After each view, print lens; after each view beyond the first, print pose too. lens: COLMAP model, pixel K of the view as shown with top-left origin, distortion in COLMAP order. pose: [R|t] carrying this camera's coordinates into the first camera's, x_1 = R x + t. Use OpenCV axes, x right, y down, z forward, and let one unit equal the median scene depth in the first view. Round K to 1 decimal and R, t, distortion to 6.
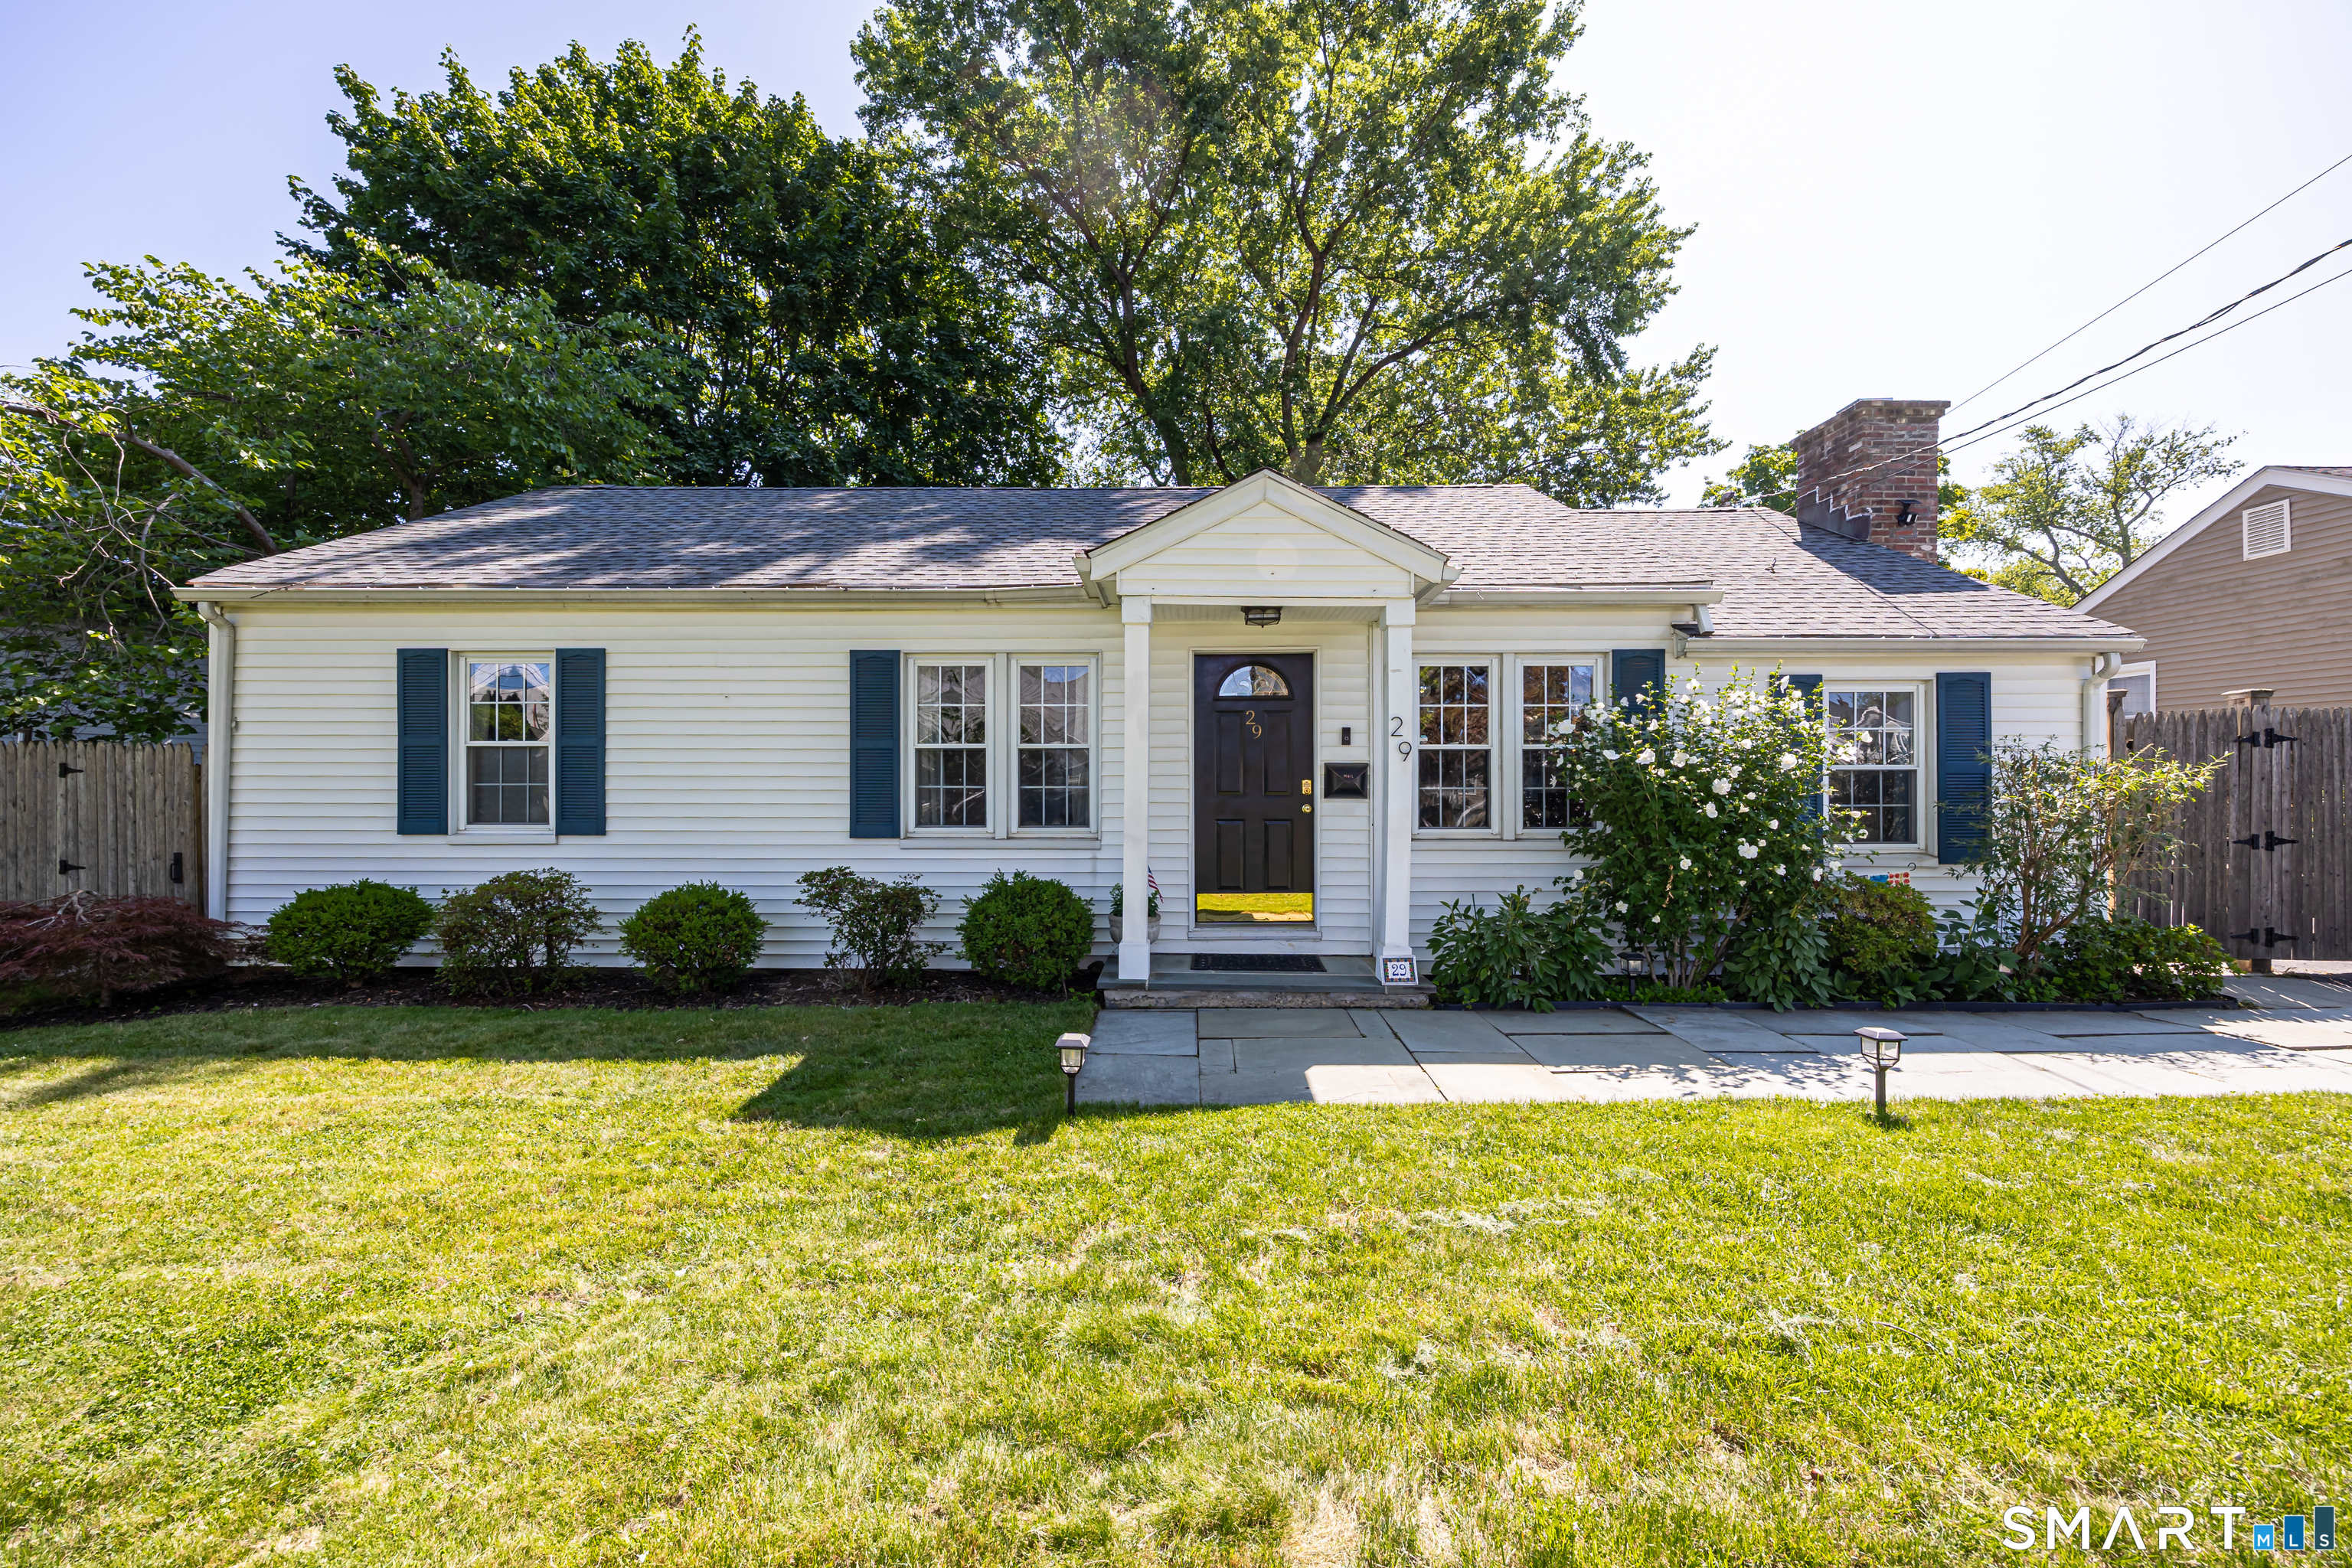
lens RADIAL K [[990.6, 0, 1176.0], [0, 990.6, 784.0], [0, 0, 1]] dist [-0.000960, -0.000043]
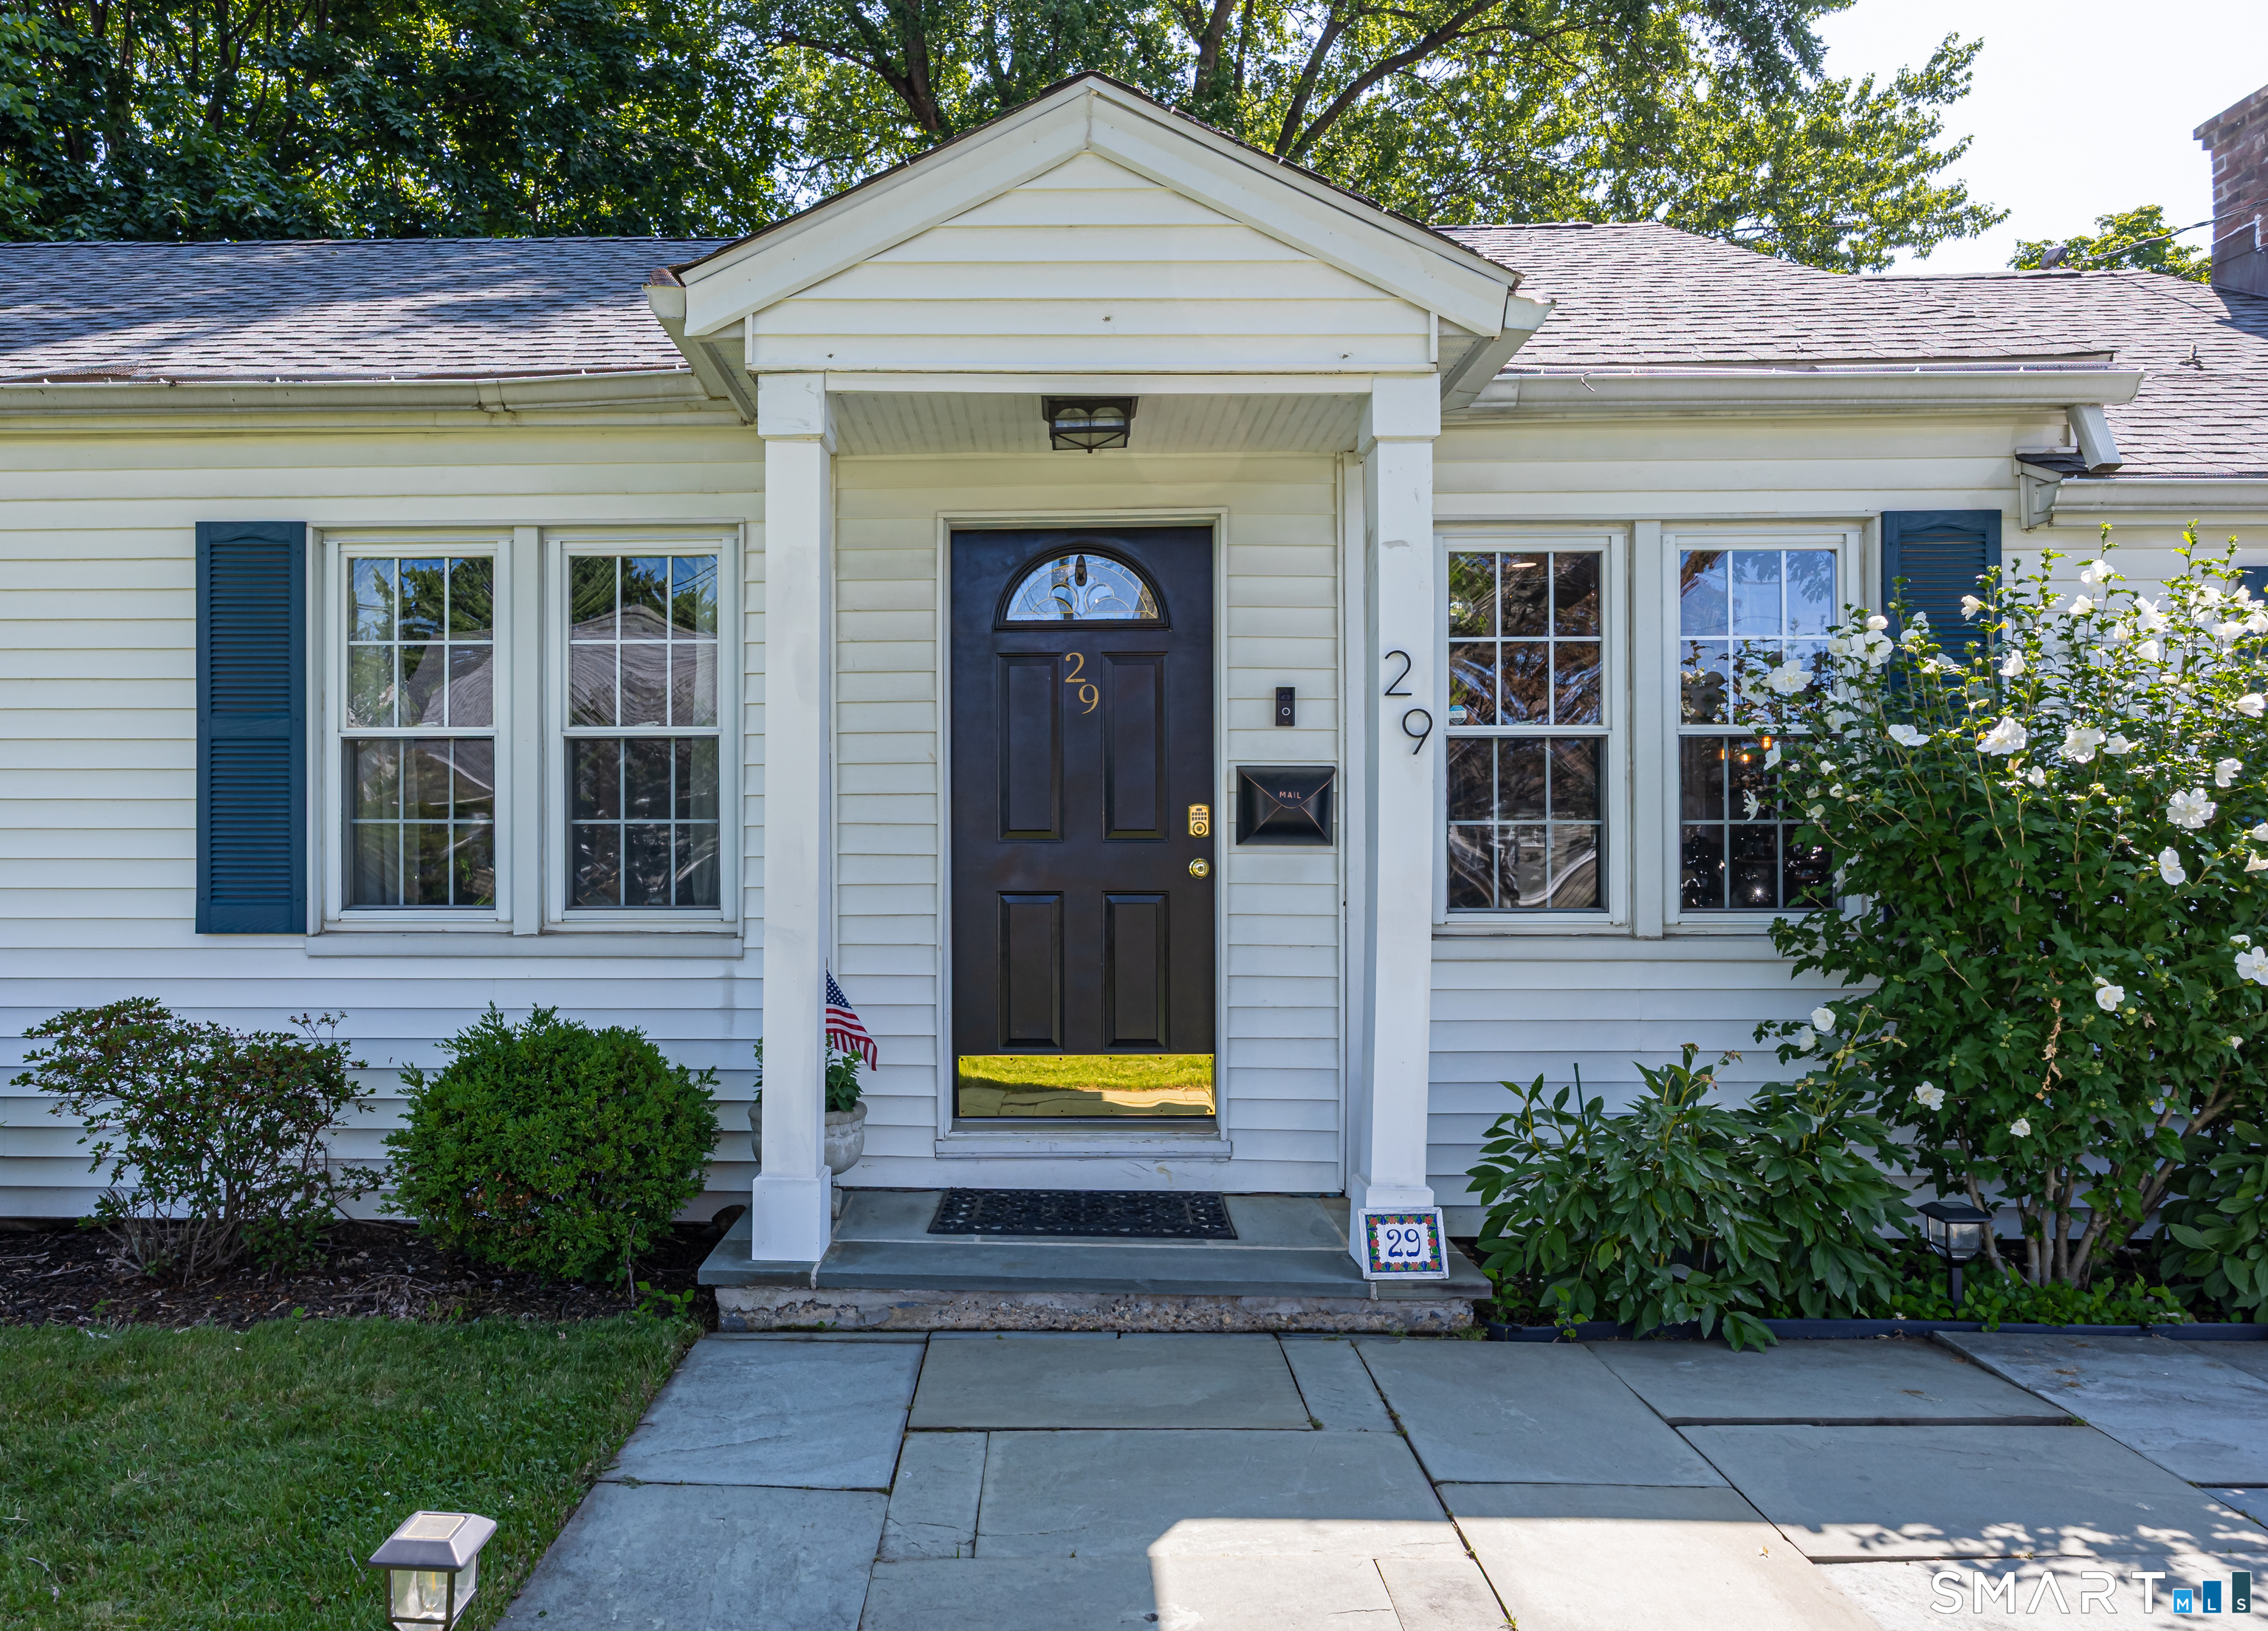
lens RADIAL K [[1487.4, 0, 1041.3], [0, 1487.4, 852.2], [0, 0, 1]] dist [-0.002667, -0.000869]
pose [[0.999851, -0.001072, -0.017253, 0.072401], [0.001122, 0.999995, 0.002888, 0.015710], [0.017250, -0.002907, 0.999847, 0.321972]]
